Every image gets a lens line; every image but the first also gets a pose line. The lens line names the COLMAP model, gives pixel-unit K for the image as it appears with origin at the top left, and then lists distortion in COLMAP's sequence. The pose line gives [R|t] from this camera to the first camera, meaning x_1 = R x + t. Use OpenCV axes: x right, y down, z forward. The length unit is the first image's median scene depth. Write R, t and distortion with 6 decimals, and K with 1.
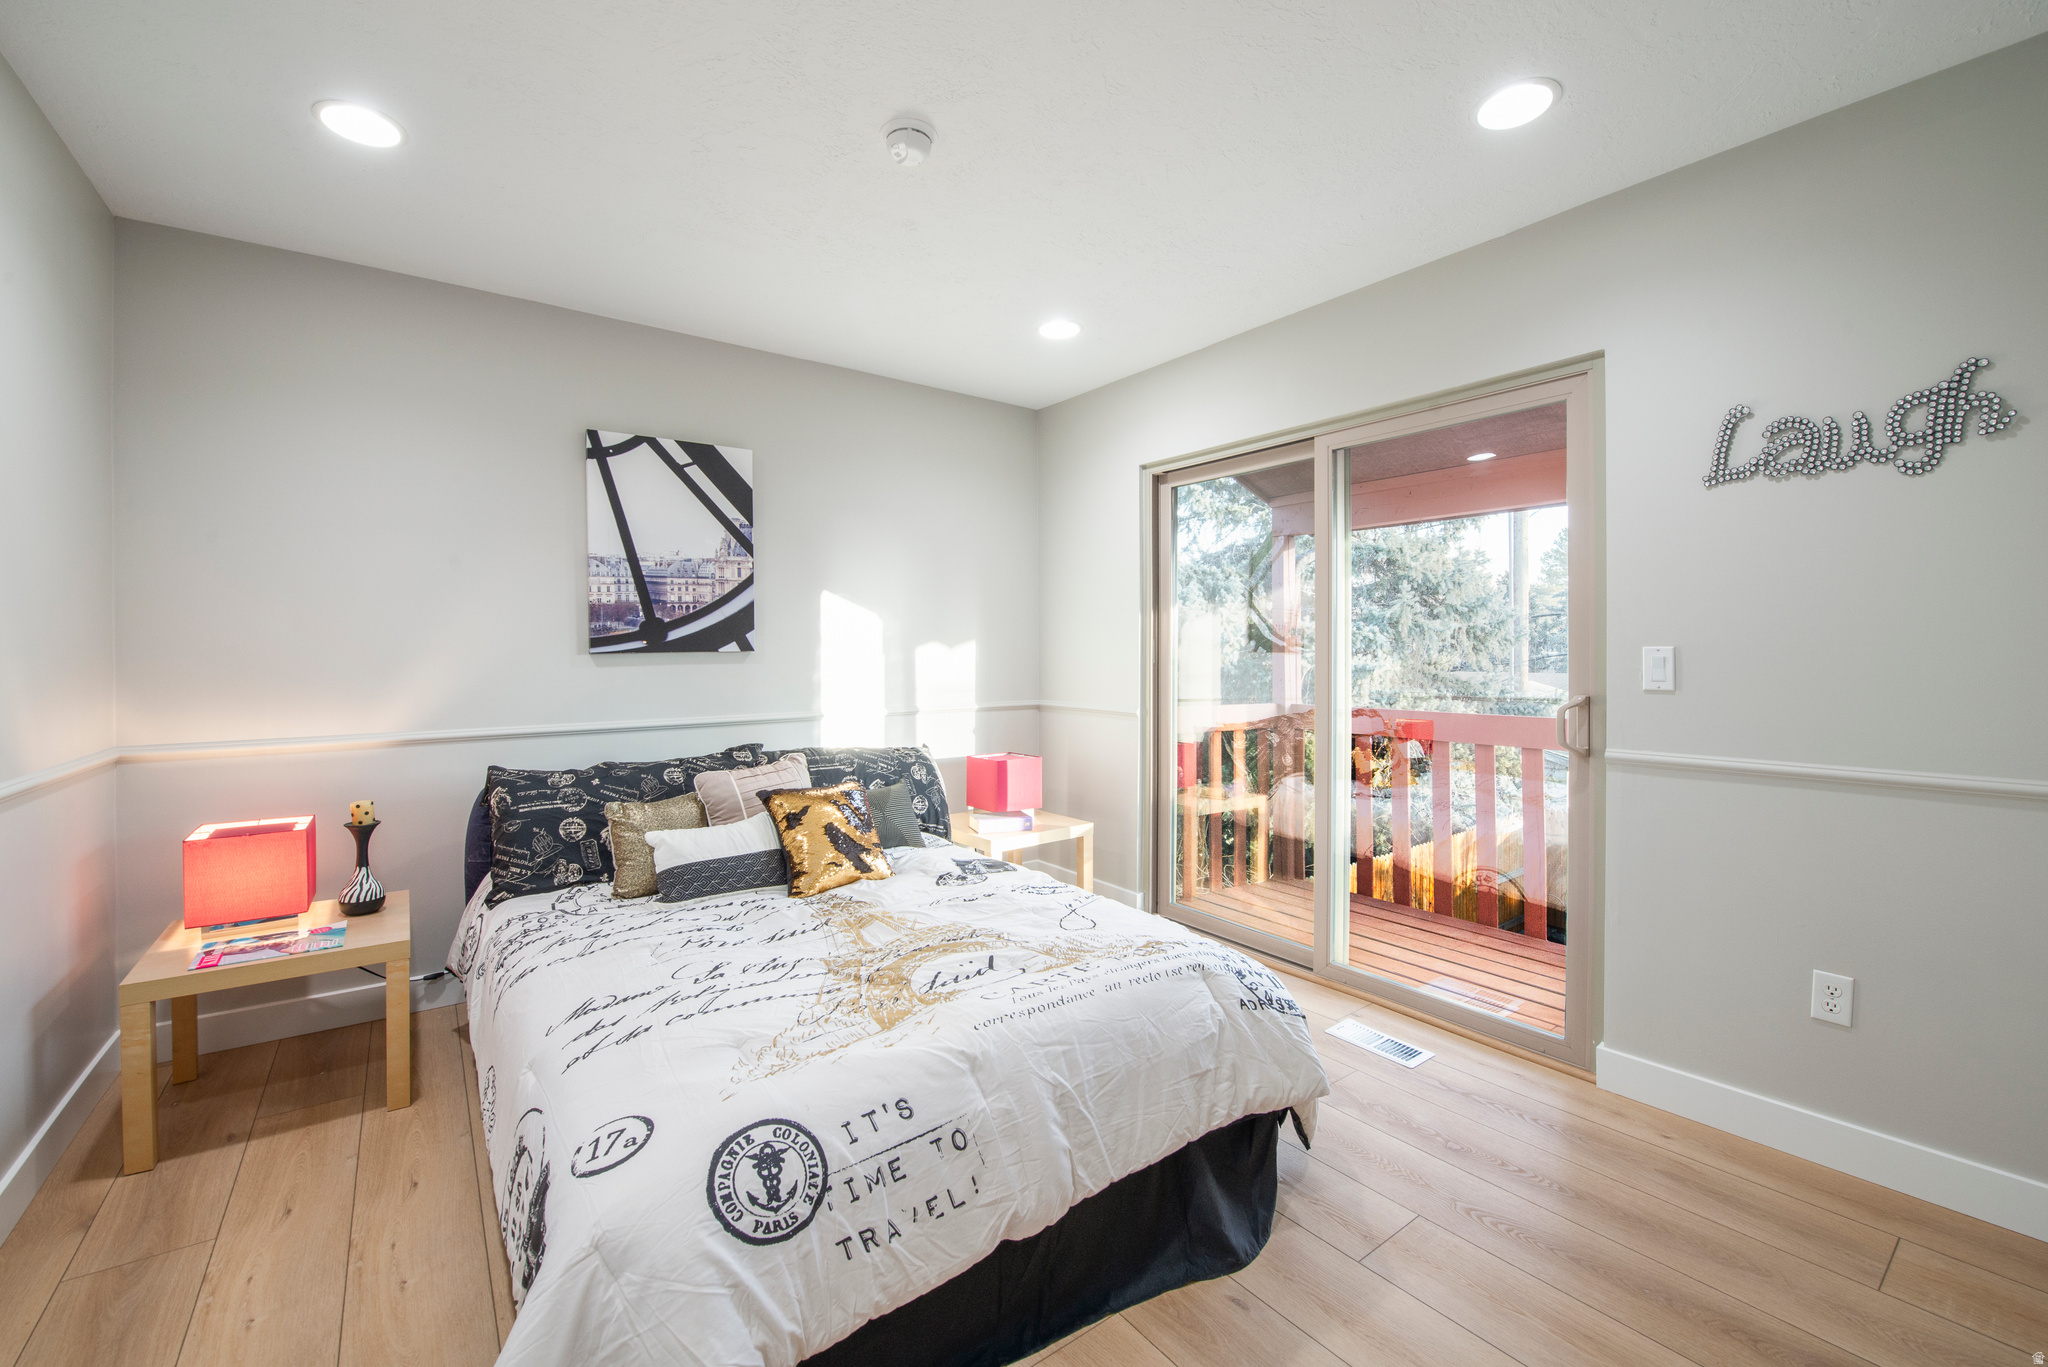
lens RADIAL K [[843.2, 0, 1022.3], [0, 843.2, 663.9], [0, 0, 1]] dist [-0.002722, -0.001188]
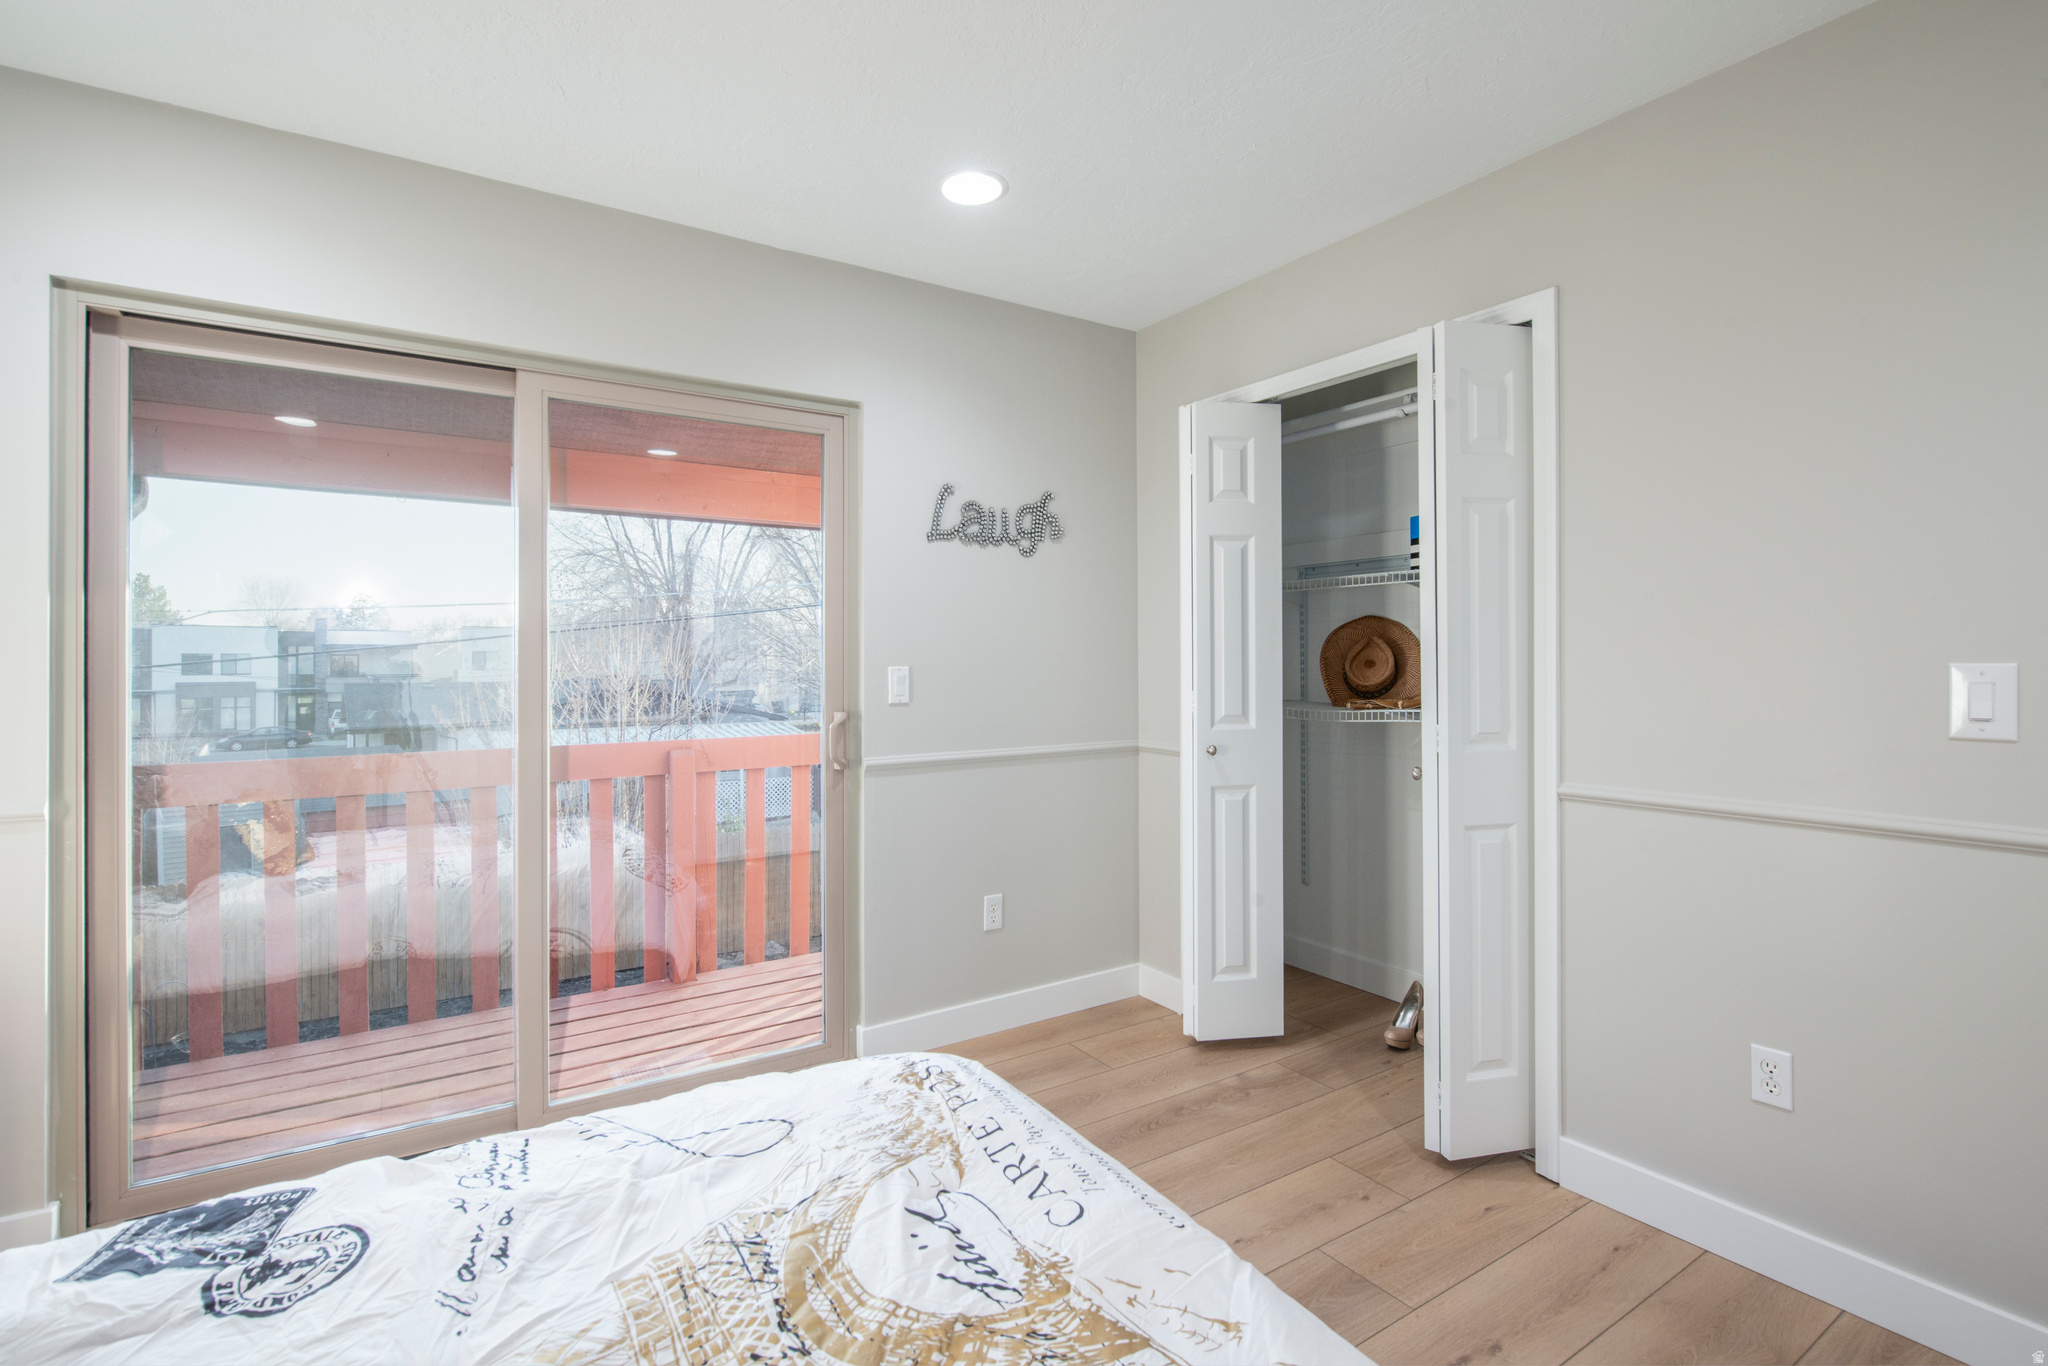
lens RADIAL K [[955.9, 0, 1025.4], [0, 955.9, 650.3], [0, 0, 1]] dist [-0.001894, -0.000149]
pose [[0.063285, 0.011803, 0.997926, -0.651075], [0.017791, 0.999758, -0.012953, -0.025582], [-0.997837, 0.018574, 0.063060, 0.819618]]
